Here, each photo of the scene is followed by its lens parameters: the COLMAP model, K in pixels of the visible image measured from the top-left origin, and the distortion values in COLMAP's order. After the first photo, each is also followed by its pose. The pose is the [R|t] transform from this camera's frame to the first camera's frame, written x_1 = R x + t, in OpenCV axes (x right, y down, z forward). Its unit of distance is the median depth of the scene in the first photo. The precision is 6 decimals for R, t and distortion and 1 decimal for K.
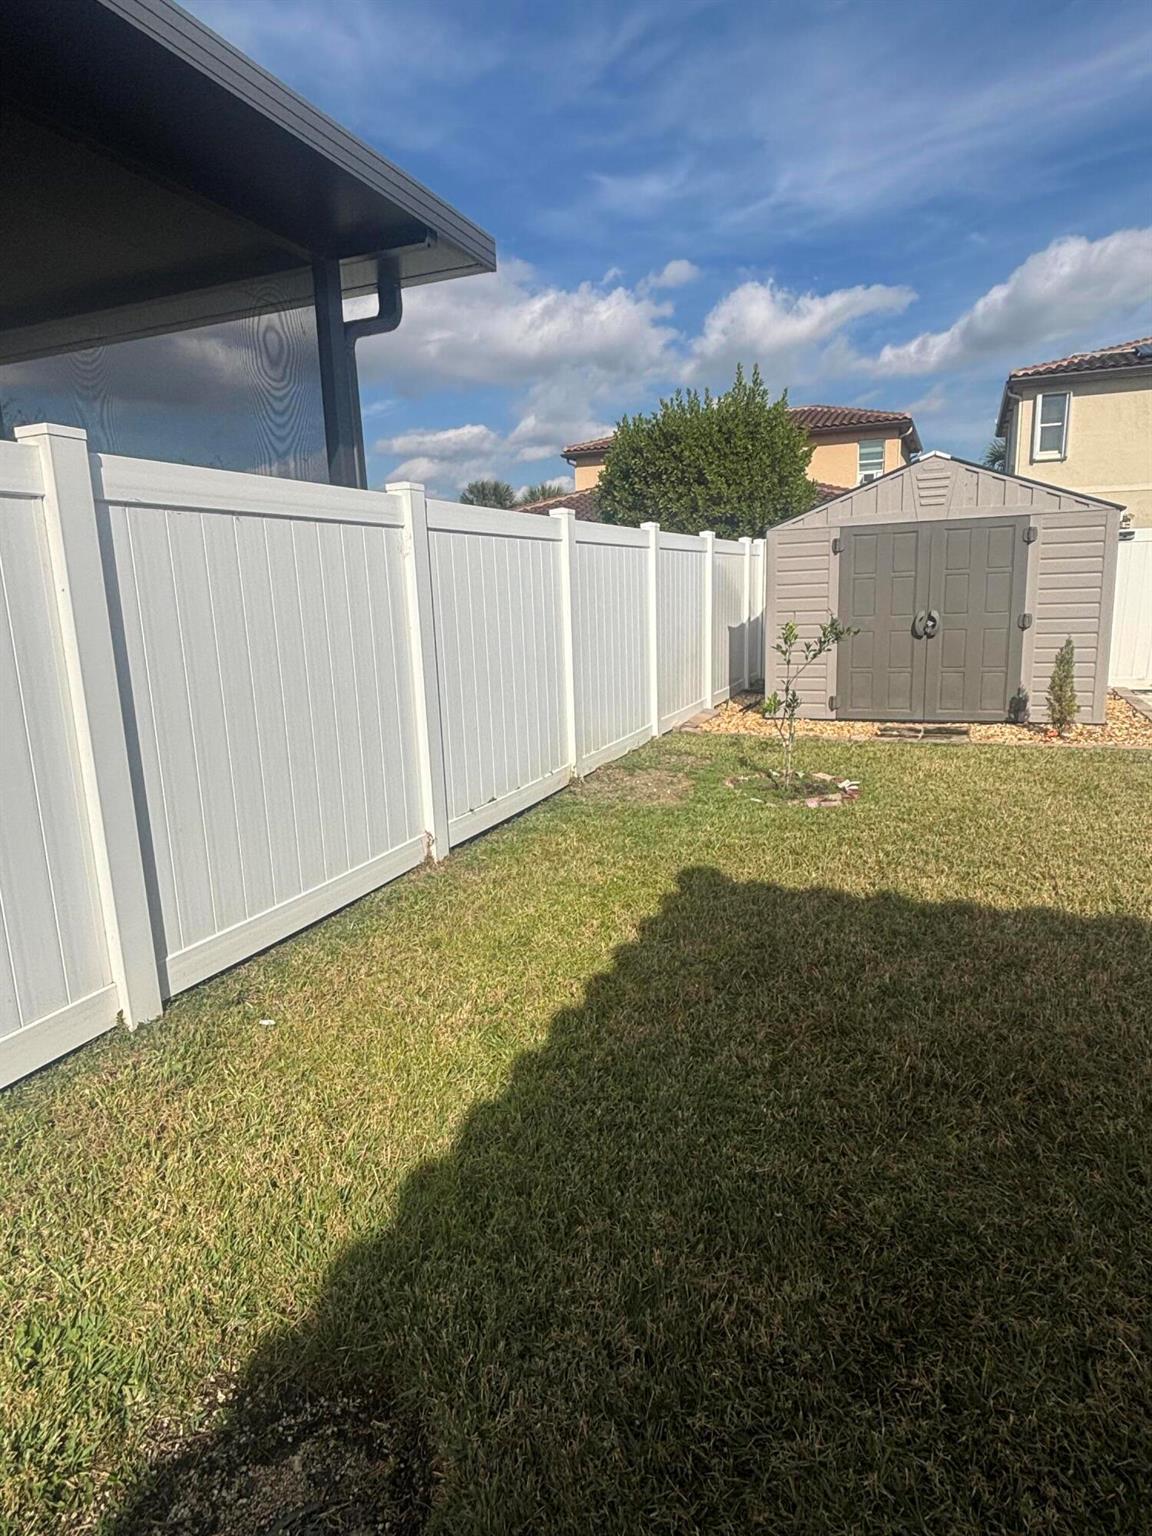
lens RADIAL K [[887.8, 0, 576.0], [0, 887.8, 768.0], [0, 0, 1]] dist [0.050909, -0.076583]
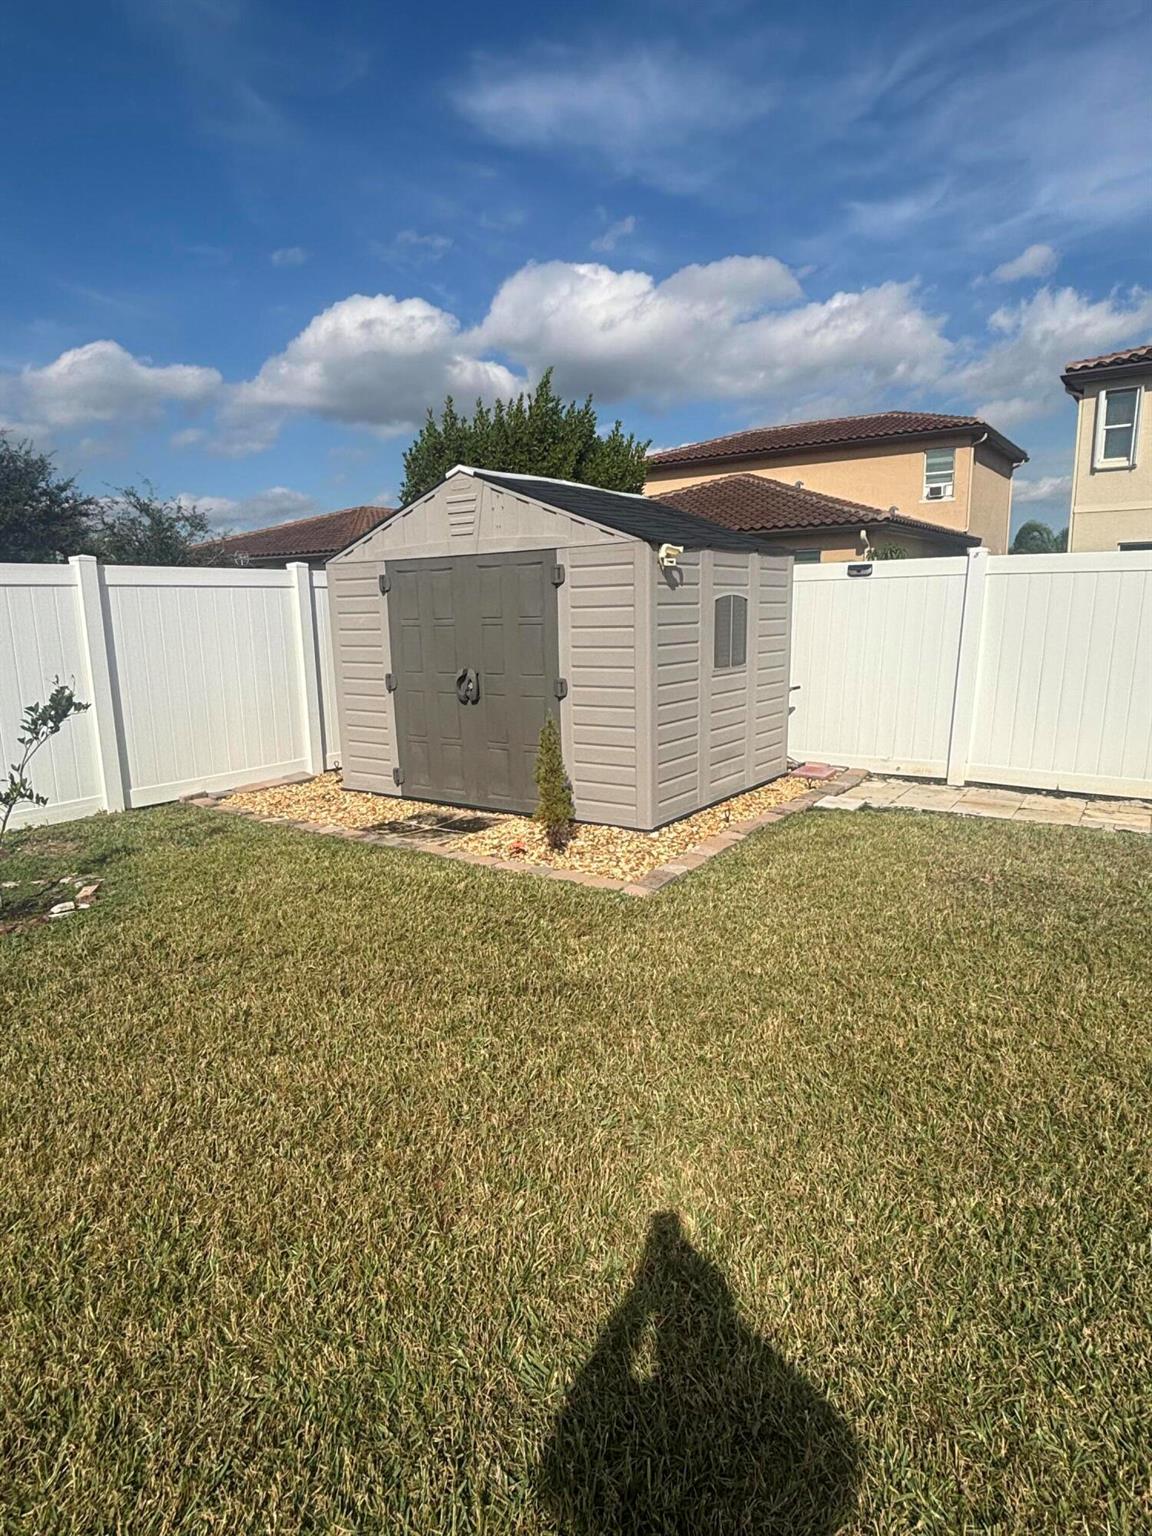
lens RADIAL K [[887.8, 0, 576.0], [0, 887.8, 768.0], [0, 0, 1]] dist [0.050909, -0.076583]
pose [[0.976332, 0.050640, -0.210266, 0.704007], [-0.054280, 0.998459, -0.011573, -0.091705], [0.209355, 0.022712, 0.977576, 0.279390]]
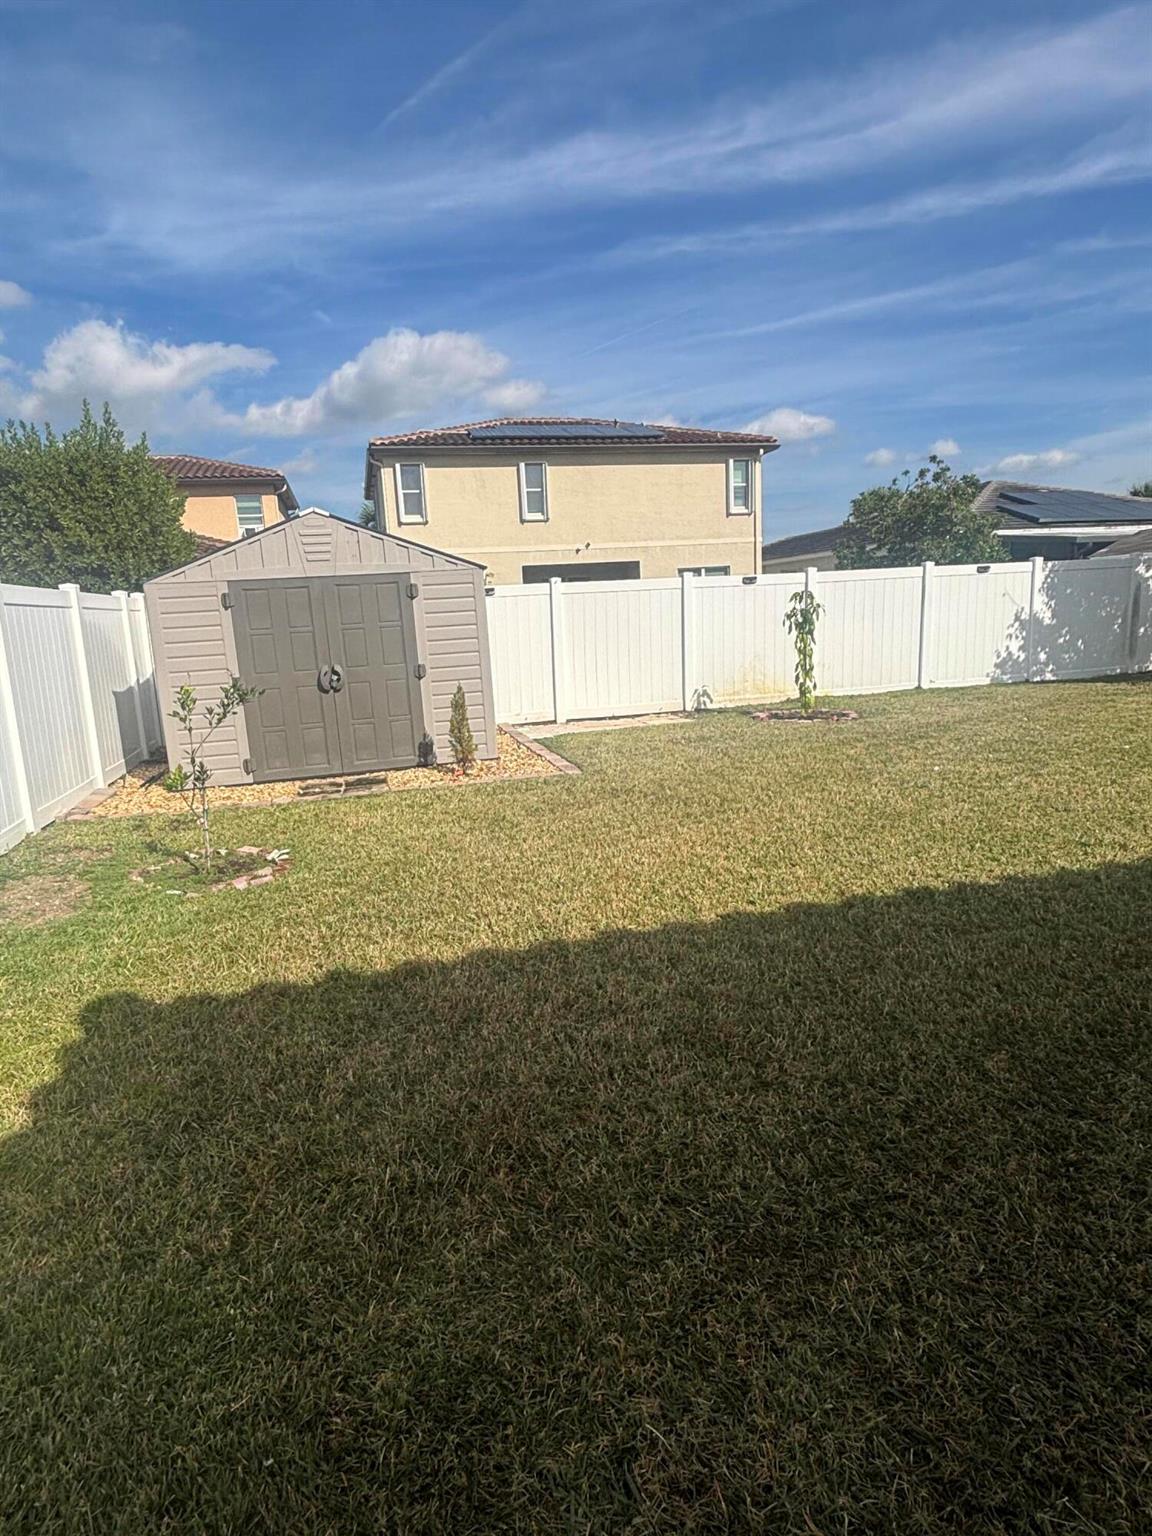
lens RADIAL K [[887.8, 0, 576.0], [0, 887.8, 768.0], [0, 0, 1]] dist [0.050909, -0.076583]
pose [[0.801437, -0.116865, 0.586550, 0.016081], [0.149770, 0.988691, -0.007651, -0.014053], [-0.579023, 0.093980, 0.809877, 0.046811]]
